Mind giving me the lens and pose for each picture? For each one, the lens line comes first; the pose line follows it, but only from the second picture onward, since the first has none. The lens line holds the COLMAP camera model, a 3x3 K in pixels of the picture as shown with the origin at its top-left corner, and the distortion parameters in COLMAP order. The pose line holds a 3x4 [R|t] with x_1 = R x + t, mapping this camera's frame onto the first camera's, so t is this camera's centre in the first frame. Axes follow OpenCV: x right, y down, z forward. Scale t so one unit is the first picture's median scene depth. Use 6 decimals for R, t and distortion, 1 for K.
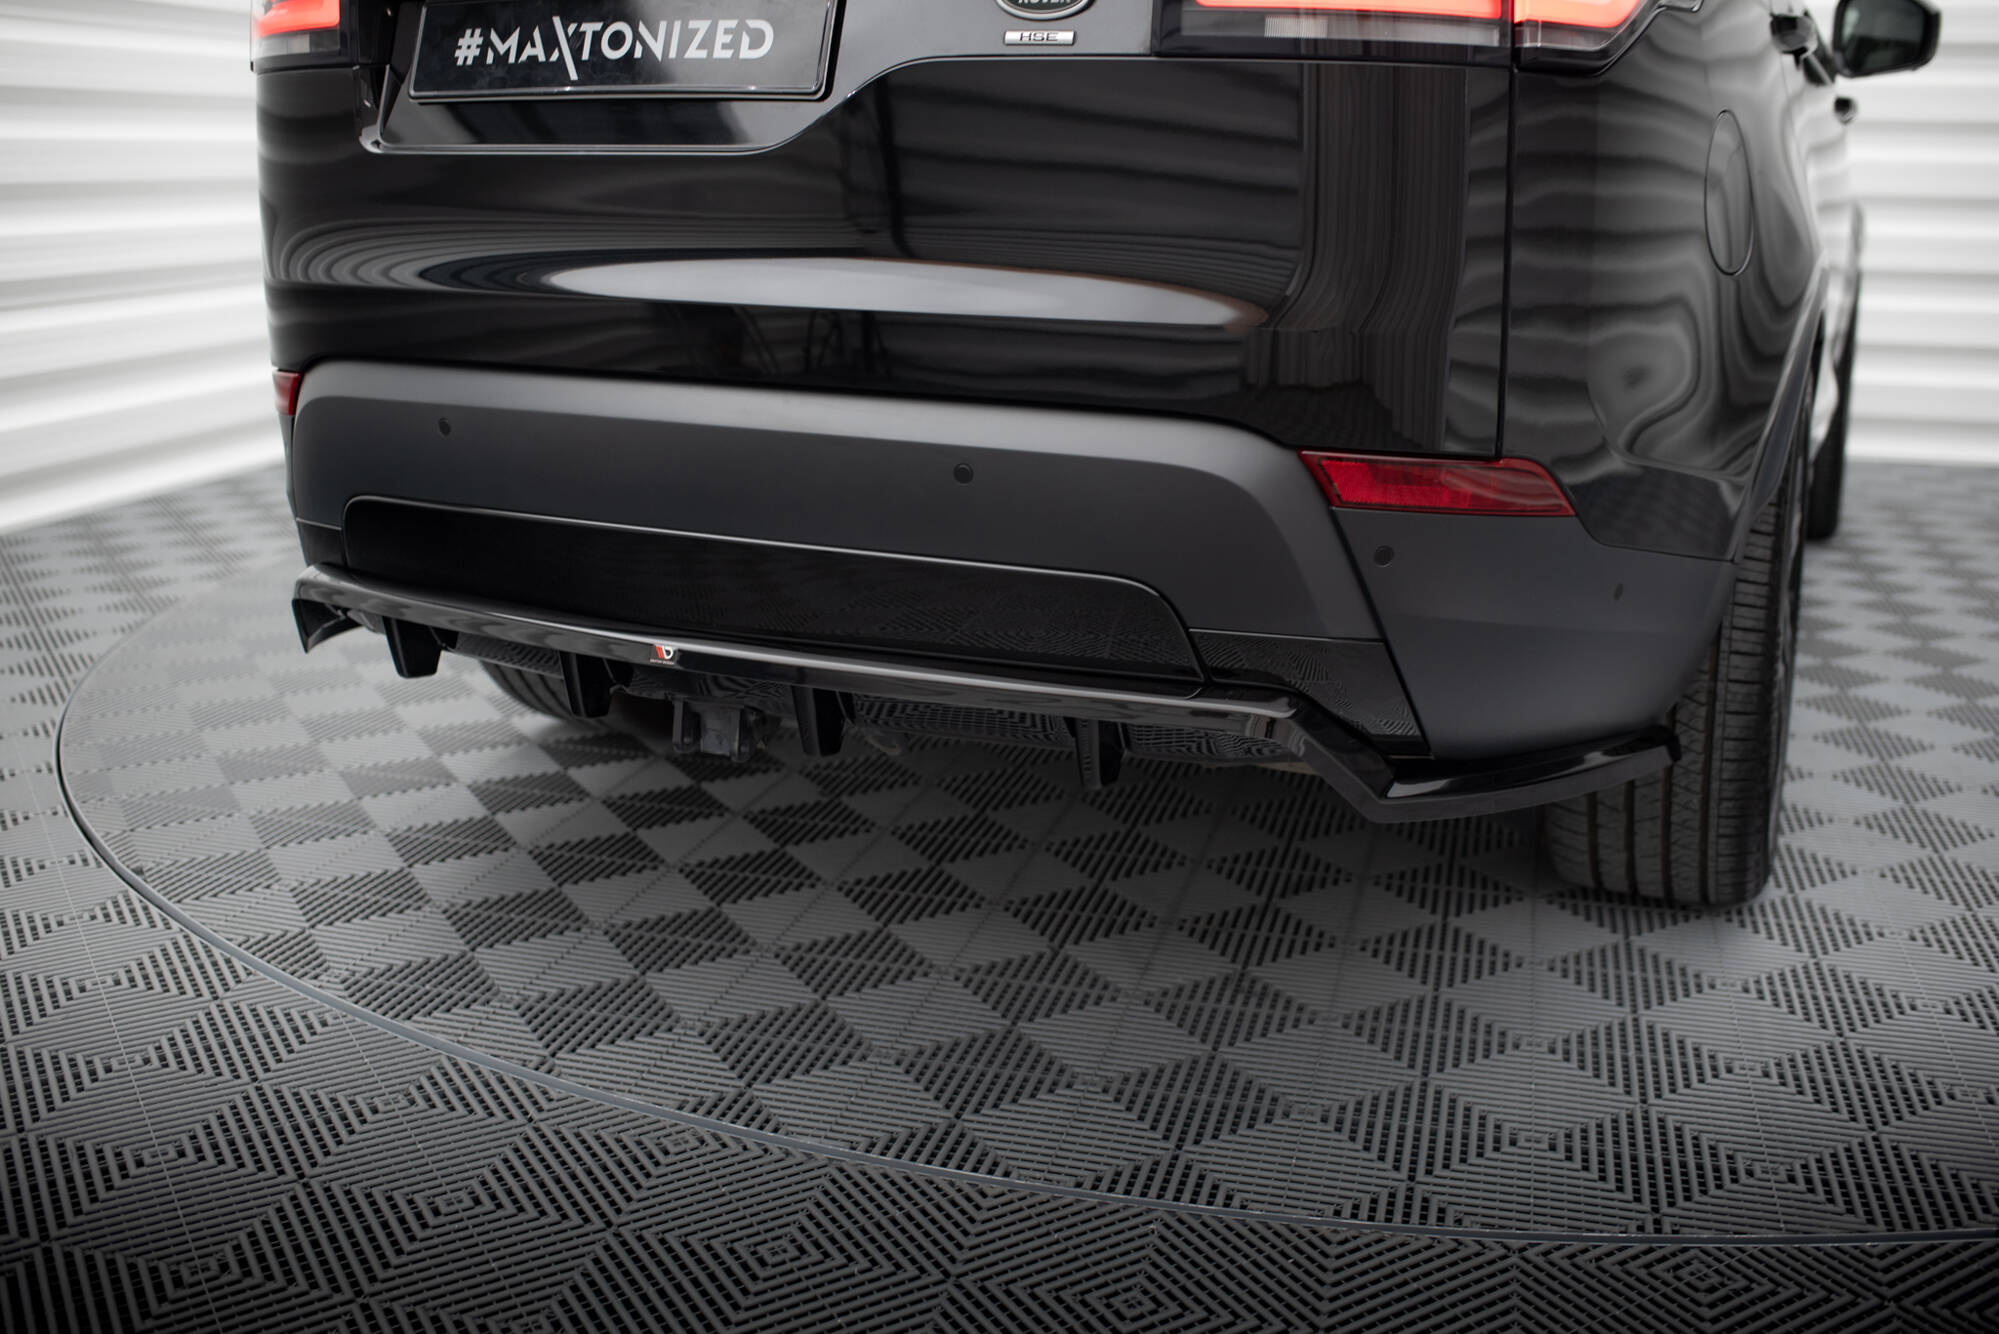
lens RADIAL K [[1923.0, 0, 993.4], [0, 1923.0, 641.9], [0, 0, 1]] dist [-0.120719, 0.147307]
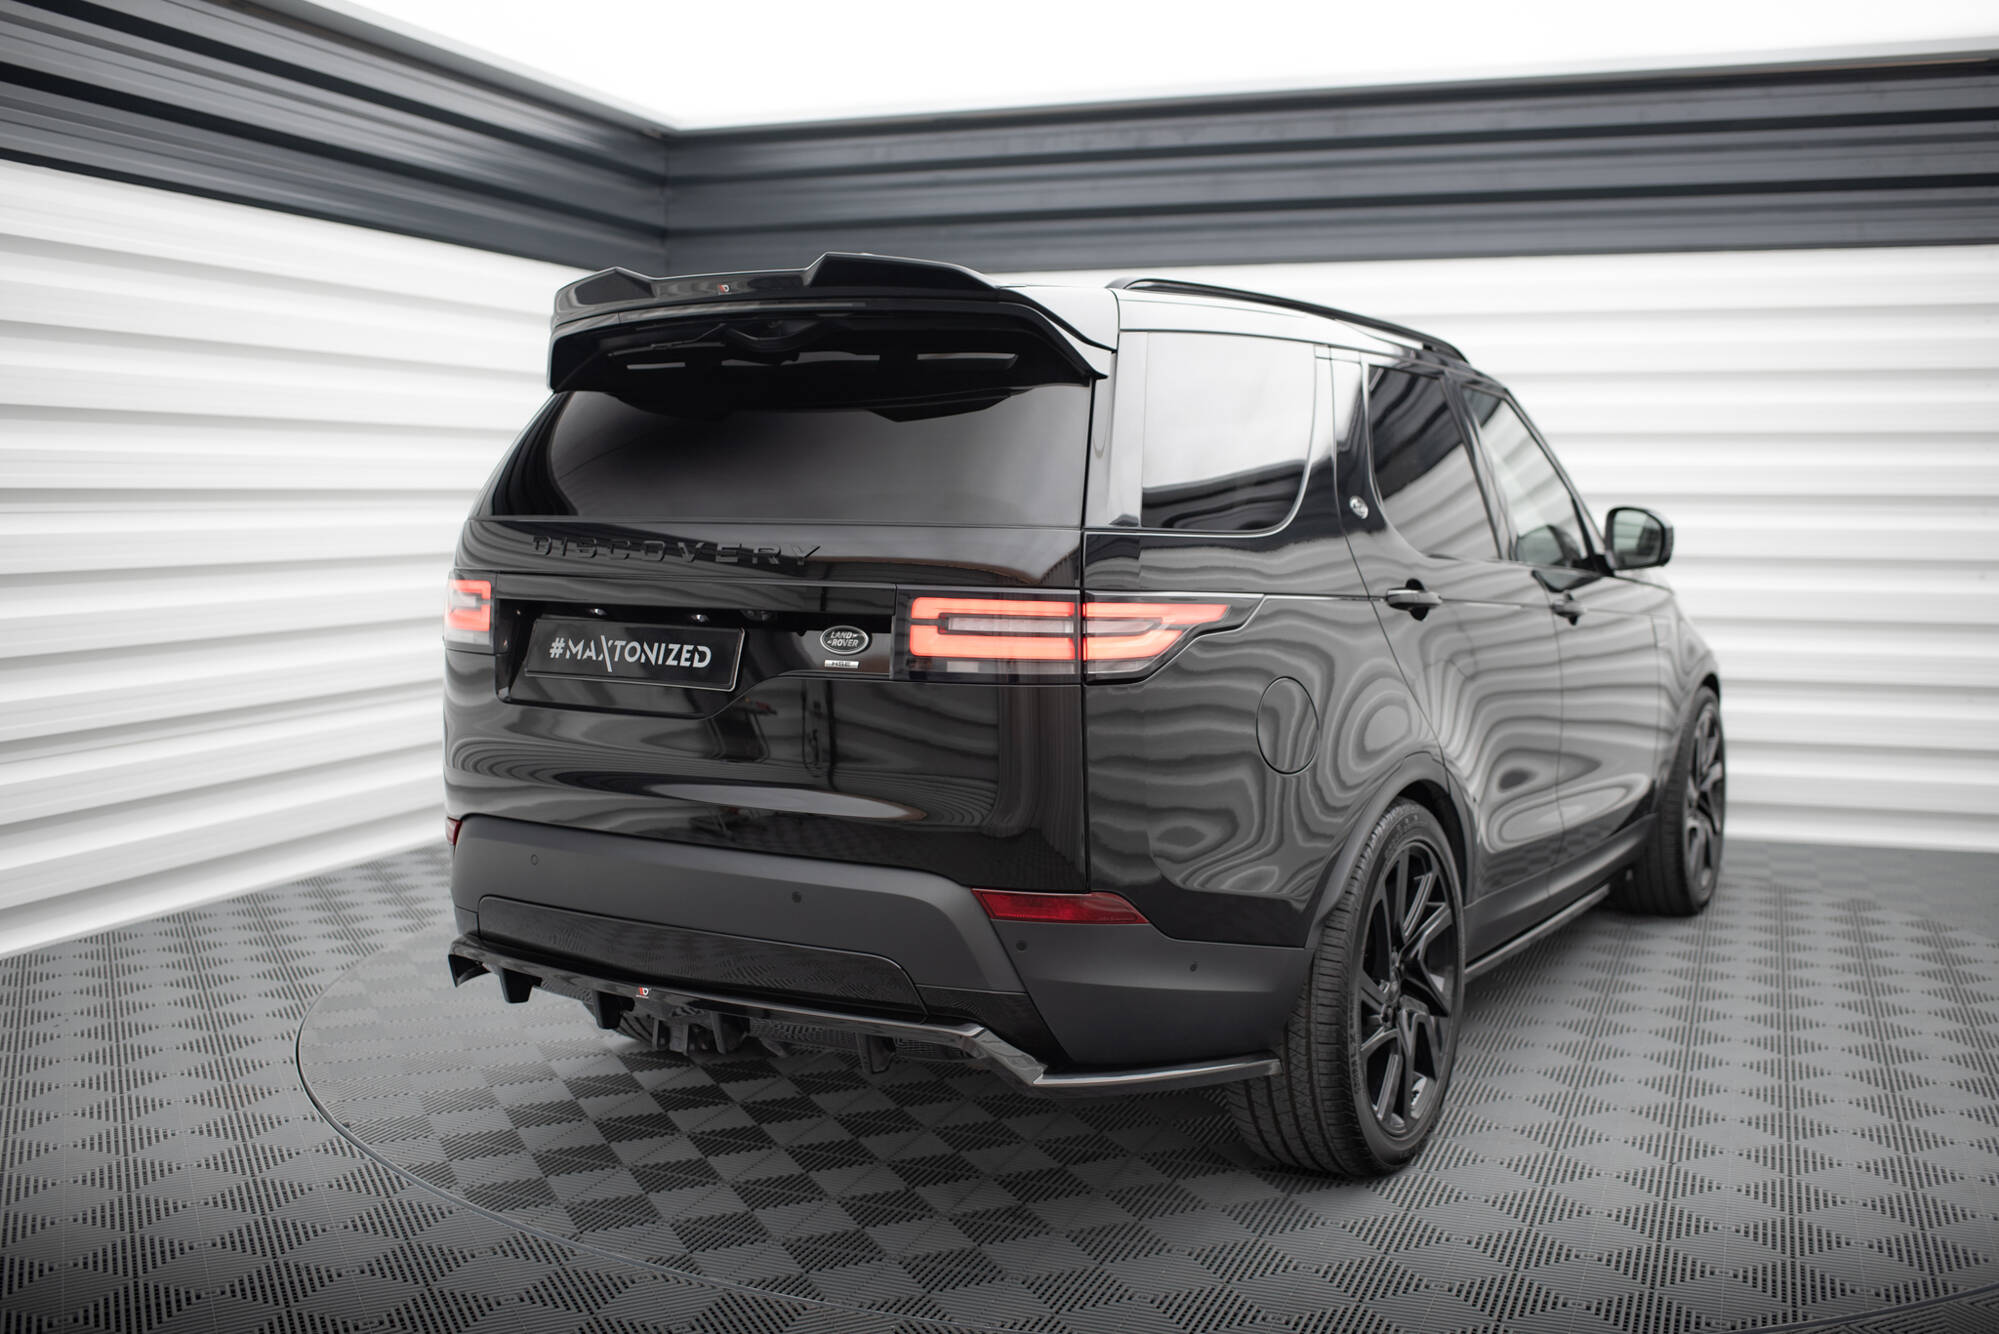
lens RADIAL K [[1923.0, 0, 993.4], [0, 1923.0, 641.9], [0, 0, 1]] dist [-0.120719, 0.147307]
pose [[0.994895, 0.000194, -0.100913, 0.271281], [-0.018389, 0.983603, -0.179406, -0.001370], [0.099223, 0.180346, 0.978586, -0.629037]]
